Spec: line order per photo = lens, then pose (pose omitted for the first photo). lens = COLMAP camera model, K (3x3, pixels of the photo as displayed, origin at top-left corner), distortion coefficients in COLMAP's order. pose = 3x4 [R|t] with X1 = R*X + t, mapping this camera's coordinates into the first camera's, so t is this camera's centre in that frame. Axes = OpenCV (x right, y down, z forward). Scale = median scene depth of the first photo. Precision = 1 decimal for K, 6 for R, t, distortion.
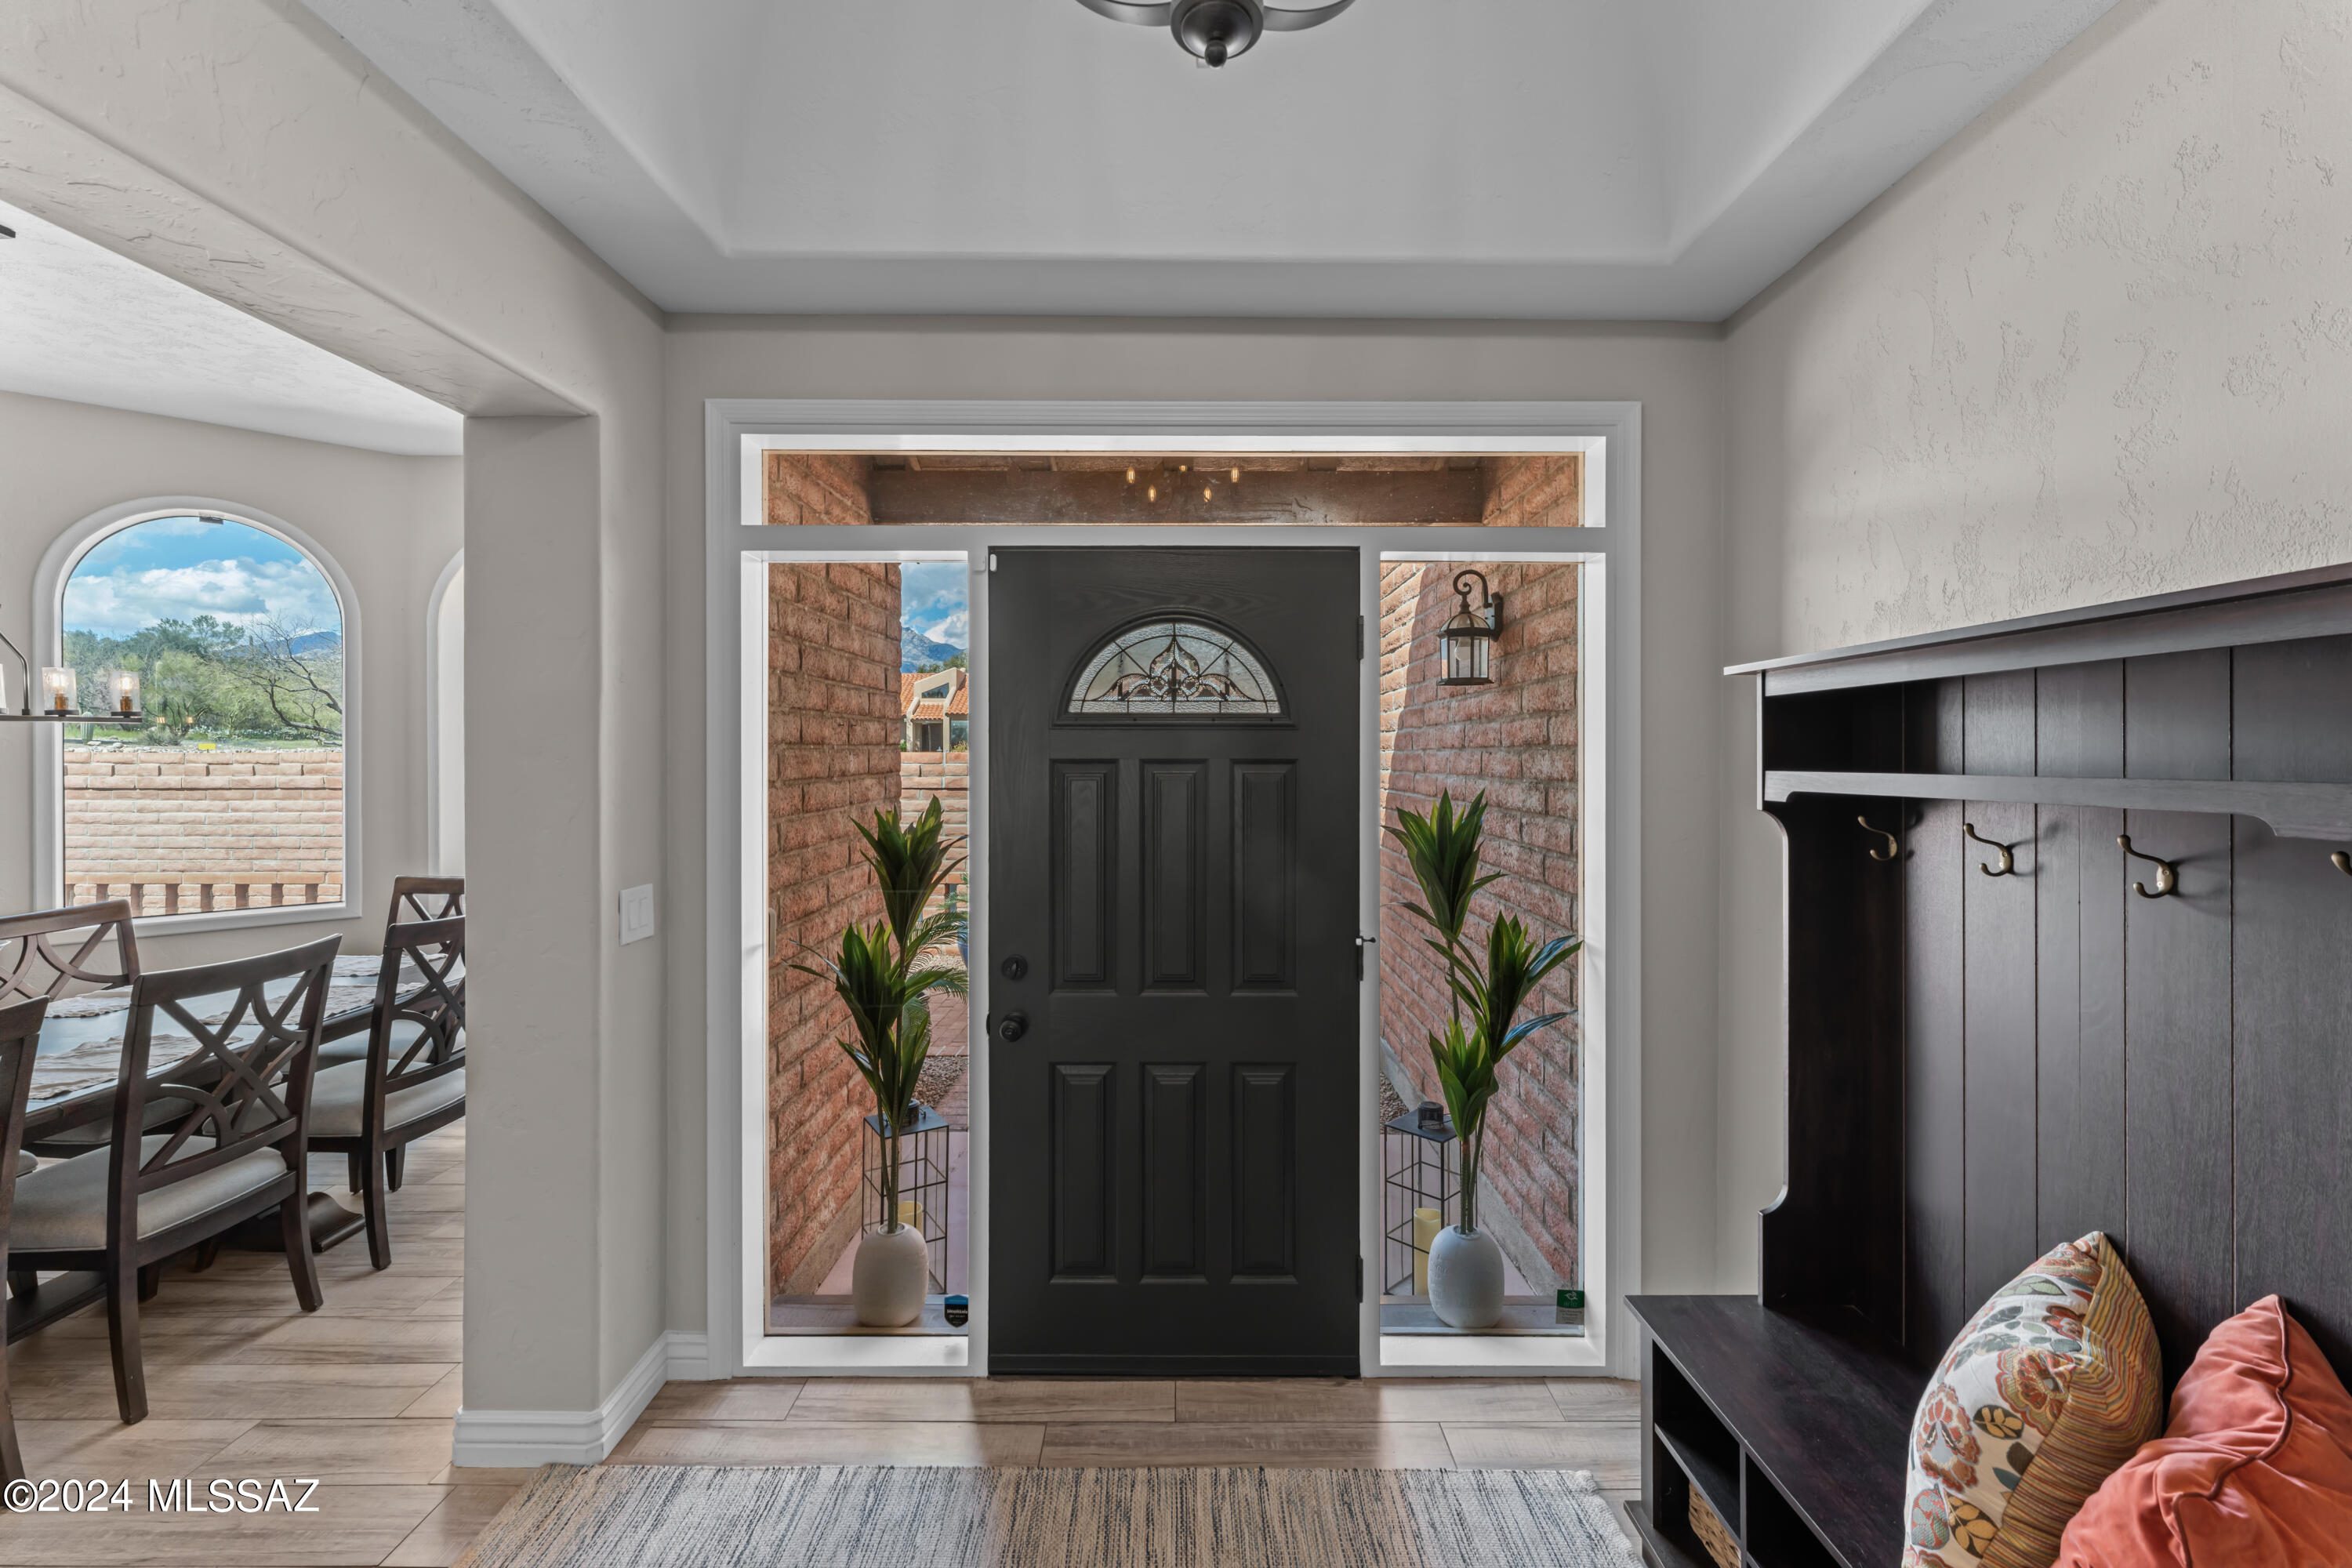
lens RADIAL K [[951.7, 0, 1184.9], [0, 951.7, 757.8], [0, 0, 1]] dist [-0.000034, 0.000017]
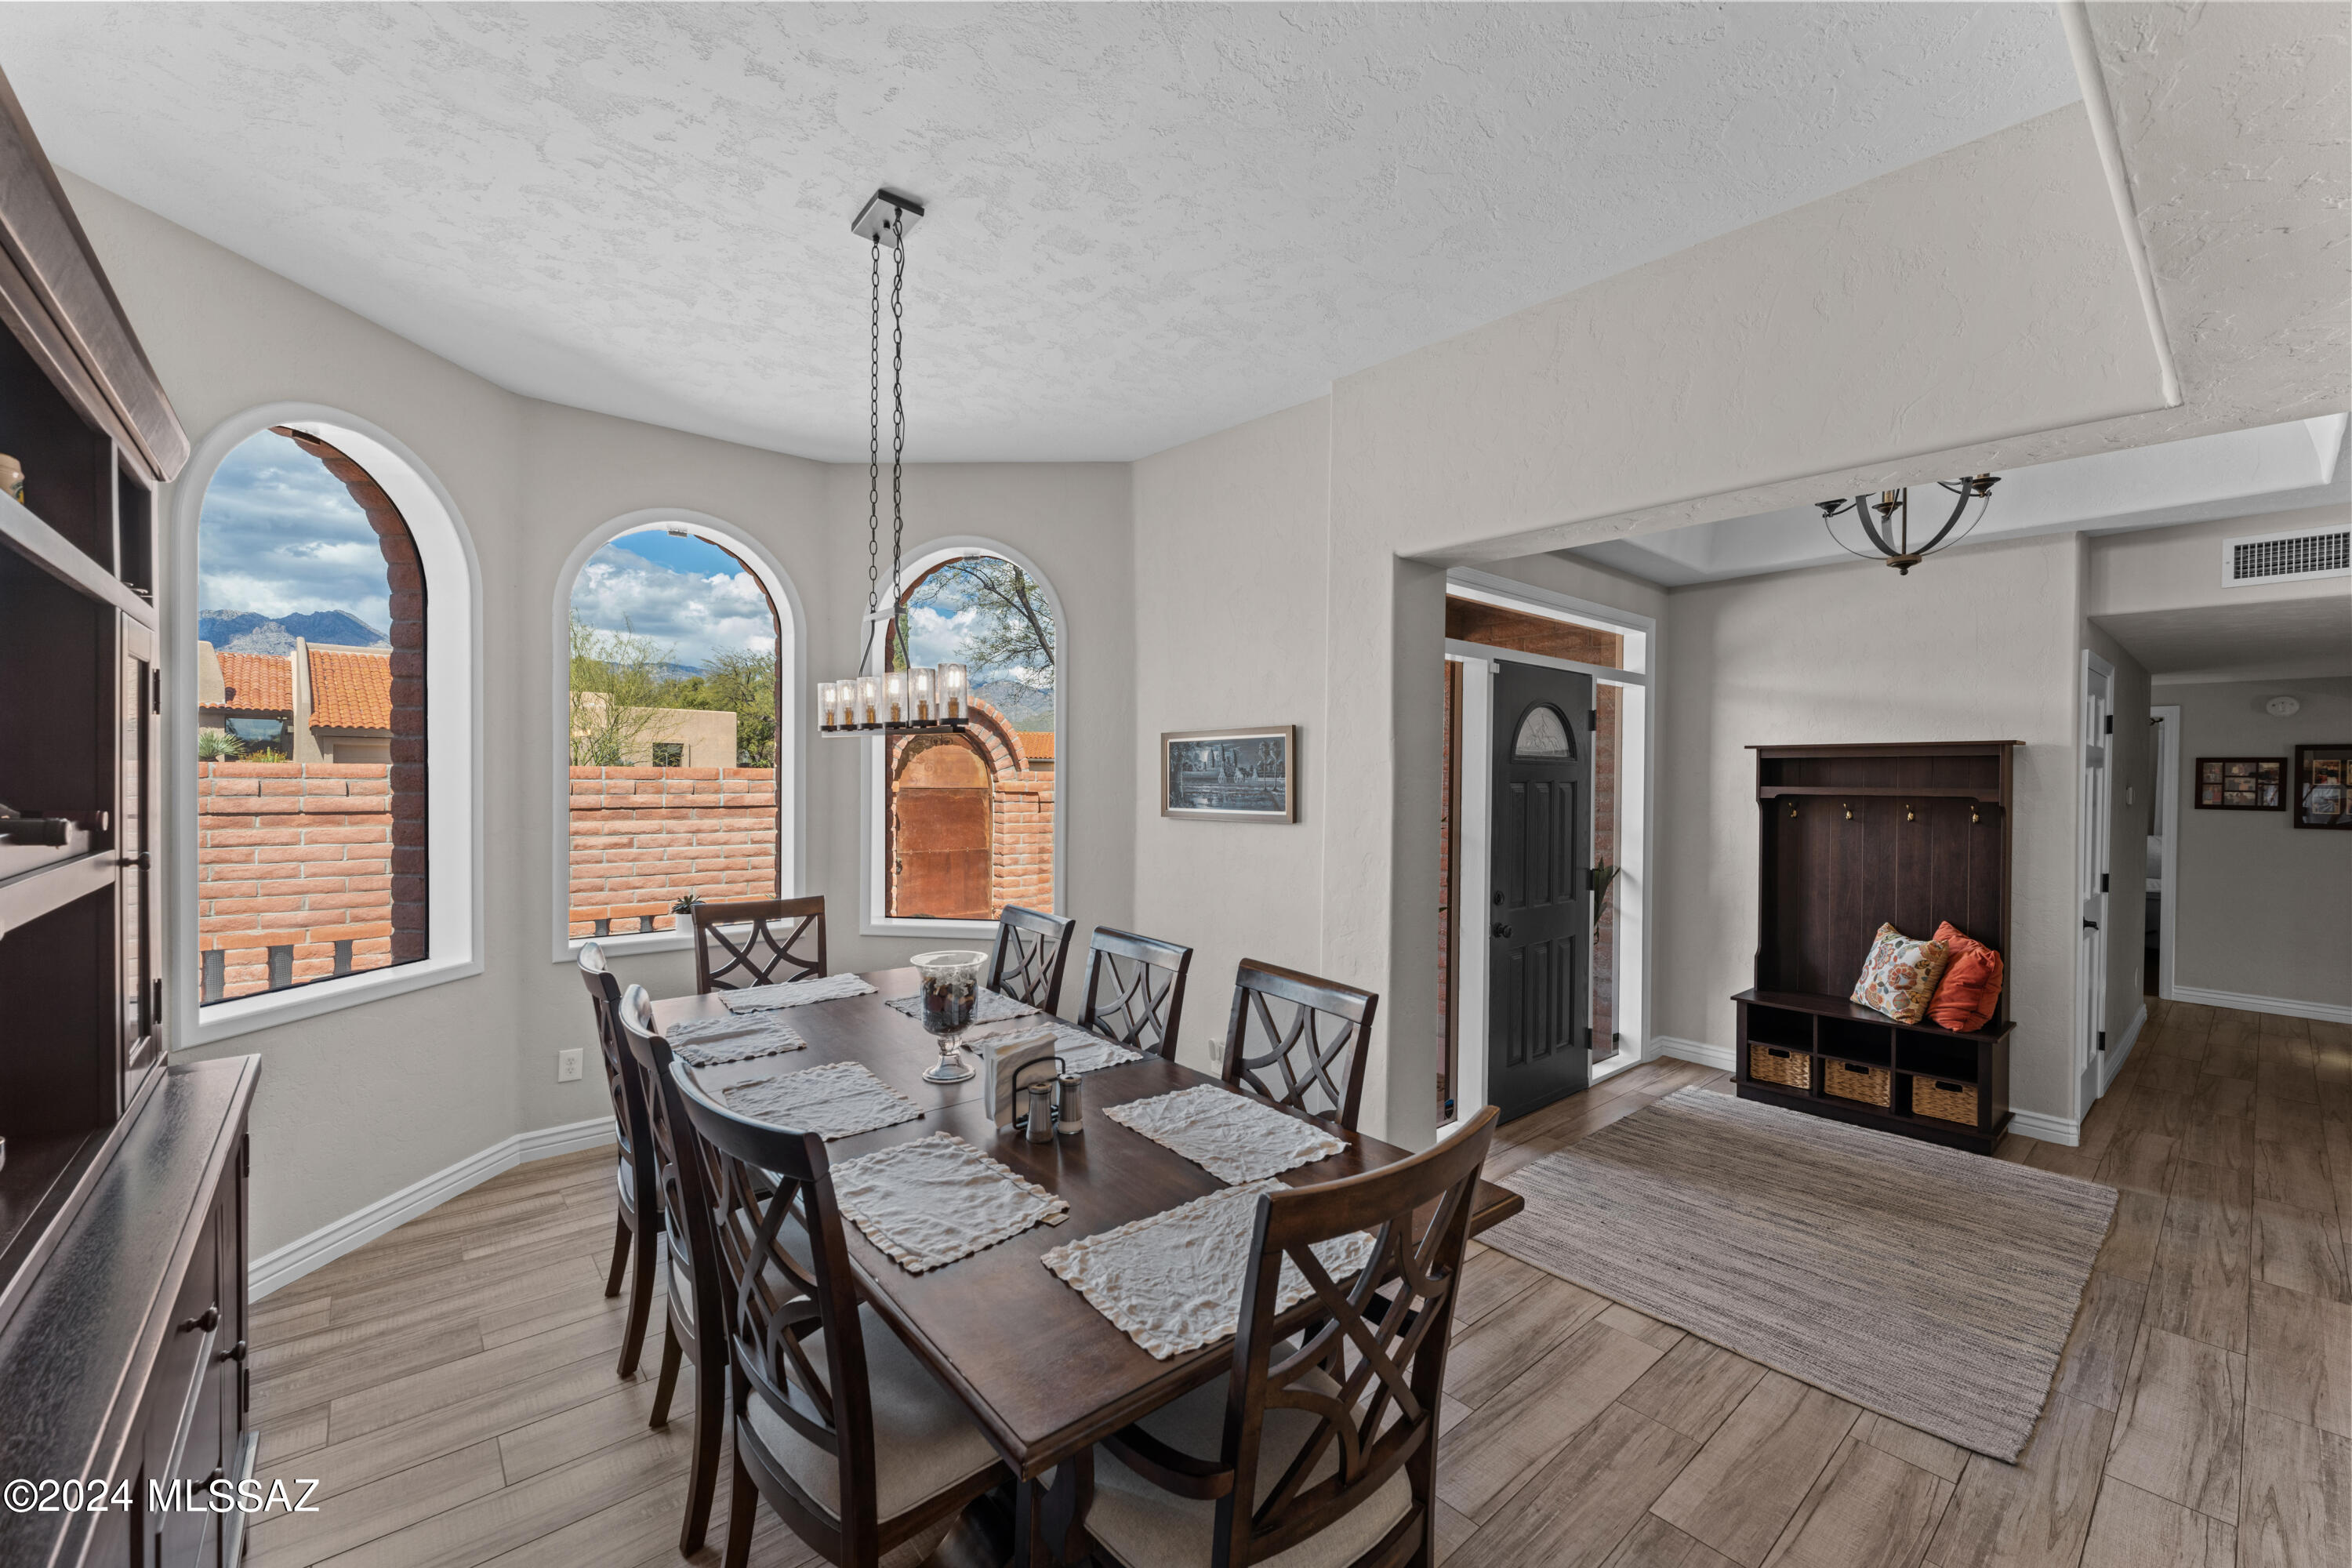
lens RADIAL K [[930.2, 0, 1176.0], [0, 930.2, 784.0], [0, 0, 1]] dist [-0.000610, -0.000075]
pose [[0.761450, 0.002790, 0.648217, -1.767384], [-0.008299, 0.999951, 0.005444, 0.004824], [-0.648170, -0.009525, 0.761436, 0.071836]]
